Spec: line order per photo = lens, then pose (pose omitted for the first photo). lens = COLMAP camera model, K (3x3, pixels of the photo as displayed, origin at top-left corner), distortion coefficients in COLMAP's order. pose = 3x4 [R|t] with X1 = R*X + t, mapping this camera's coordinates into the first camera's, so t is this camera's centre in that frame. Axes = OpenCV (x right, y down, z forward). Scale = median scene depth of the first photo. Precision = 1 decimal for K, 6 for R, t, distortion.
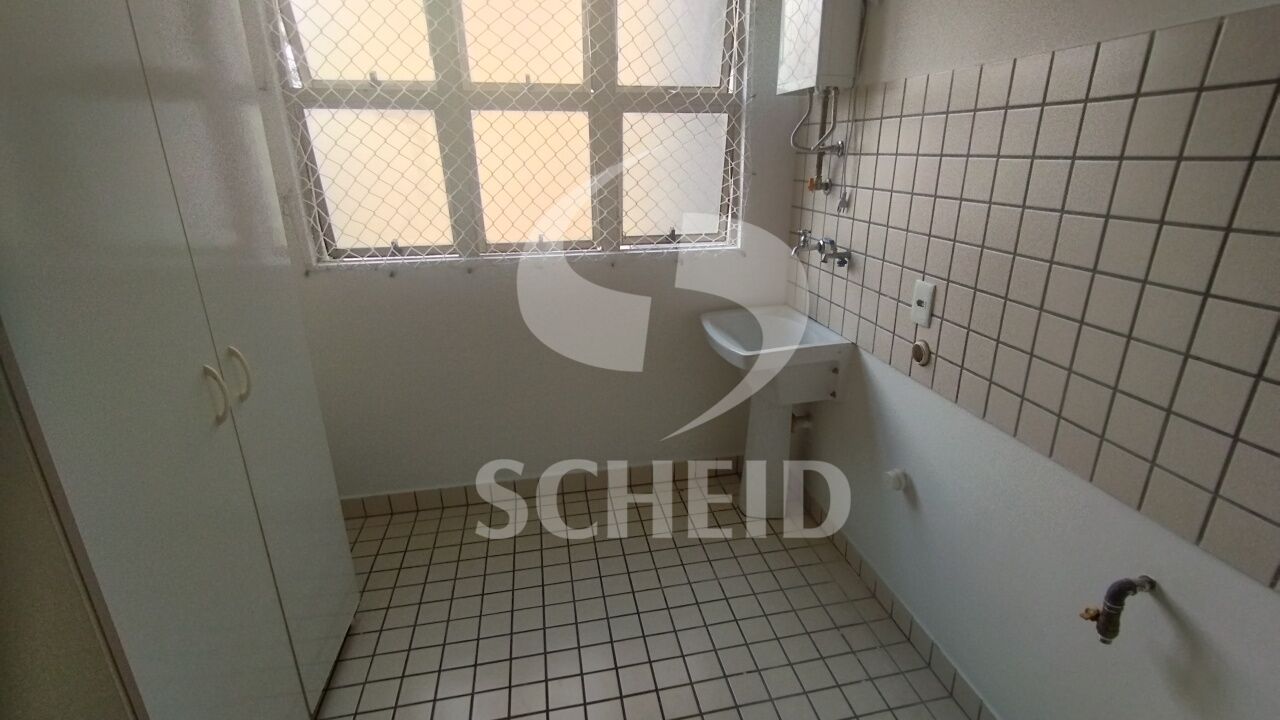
lens RADIAL K [[601.0, 0, 661.5], [0, 601.0, 364.6], [0, 0, 1]] dist [-0.000211, -0.000279]
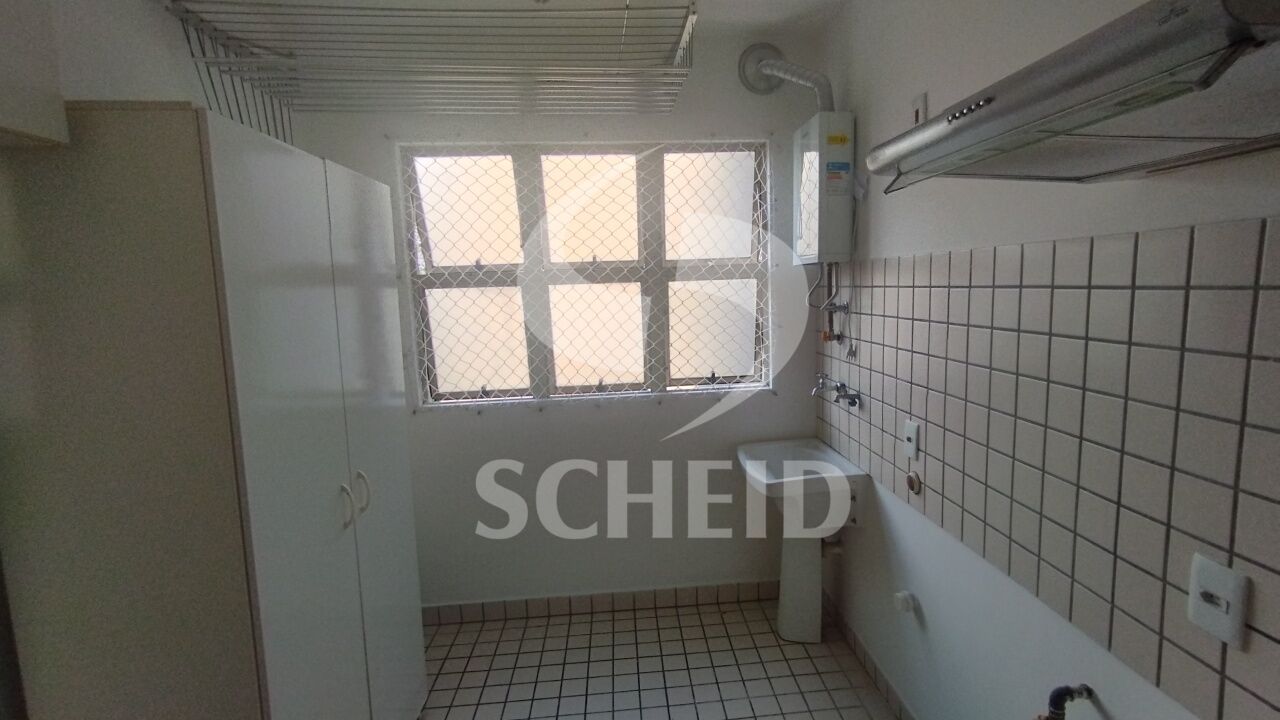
lens RADIAL K [[609.6, 0, 677.1], [0, 609.6, 360.1], [0, 0, 1]] dist [0.003205, 0.000289]
pose [[0.993521, -0.010004, -0.113204, 0.101104], [-0.014453, 0.976906, -0.213180, 0.005718], [0.112722, 0.213435, 0.970432, -0.198169]]
